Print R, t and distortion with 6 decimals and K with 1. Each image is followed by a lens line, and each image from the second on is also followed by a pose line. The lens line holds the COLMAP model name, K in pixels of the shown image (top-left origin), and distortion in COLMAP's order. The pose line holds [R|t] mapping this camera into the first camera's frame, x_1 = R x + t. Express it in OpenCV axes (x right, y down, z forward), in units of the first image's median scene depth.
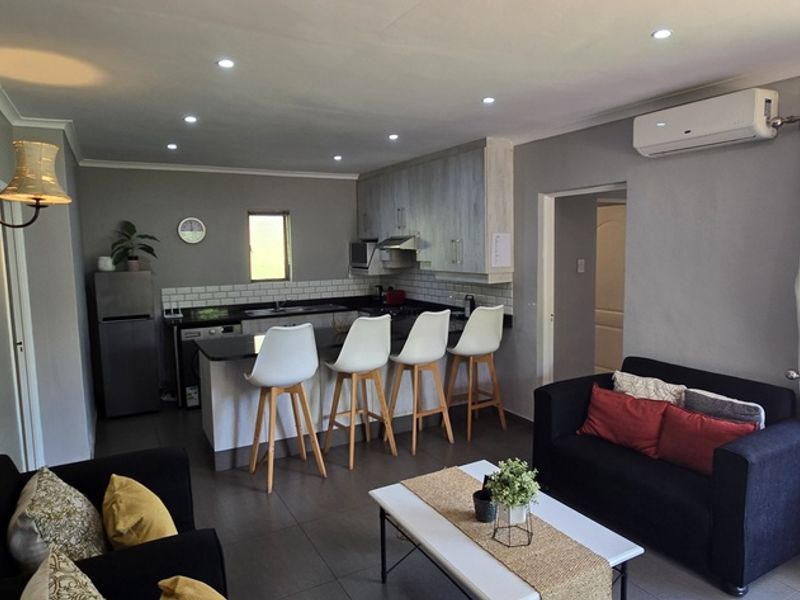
lens RADIAL K [[538.3, 0, 412.3], [0, 538.3, 299.9], [0, 0, 1]] dist [0.006367, 0.004082]
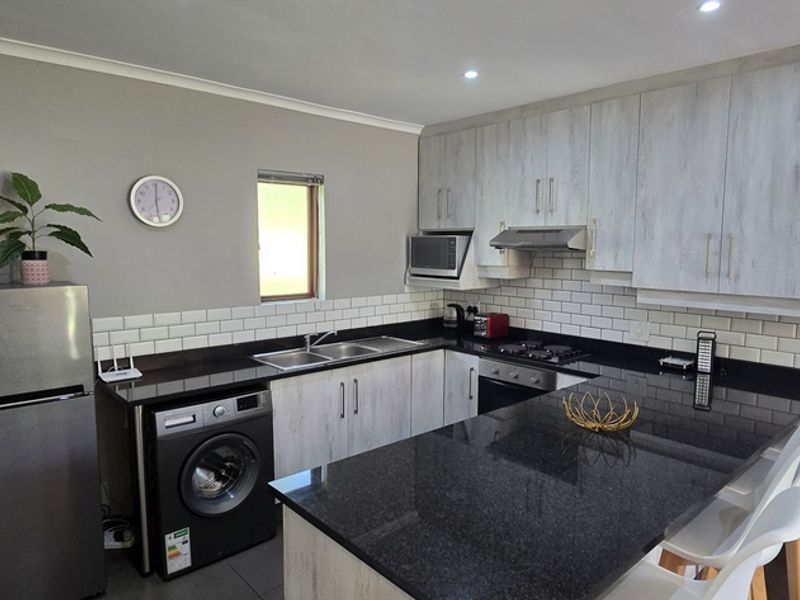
lens RADIAL K [[538.3, 0, 412.3], [0, 538.3, 299.9], [0, 0, 1]] dist [0.006367, 0.004082]
pose [[0.973817, 0.000884, 0.227331, -0.306509], [-0.001563, 0.999995, 0.002807, -0.041136], [-0.227328, -0.003089, 0.973813, 0.478617]]
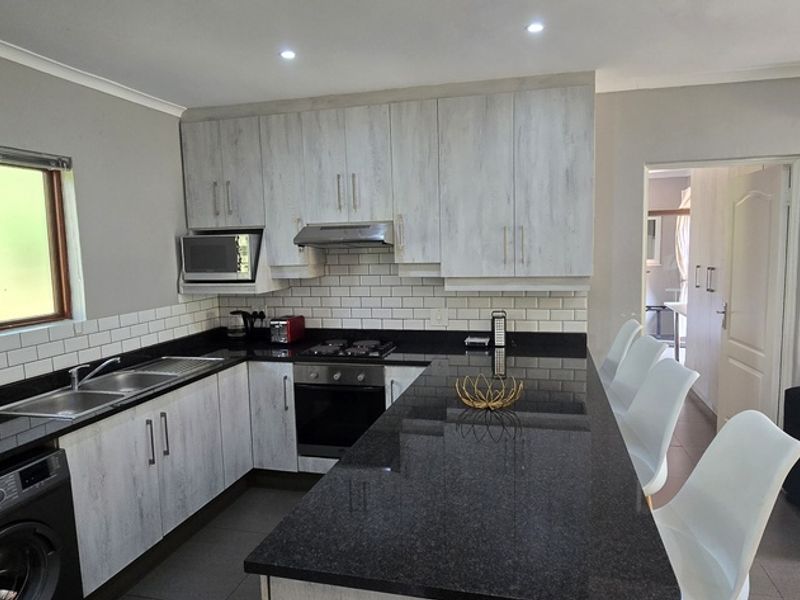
lens RADIAL K [[538.3, 0, 412.3], [0, 538.3, 299.9], [0, 0, 1]] dist [0.006367, 0.004082]
pose [[0.691920, -0.075160, 0.718051, -0.414177], [0.084508, 0.996161, 0.022839, -0.043974], [-0.717011, 0.044878, 0.695615, 0.572173]]
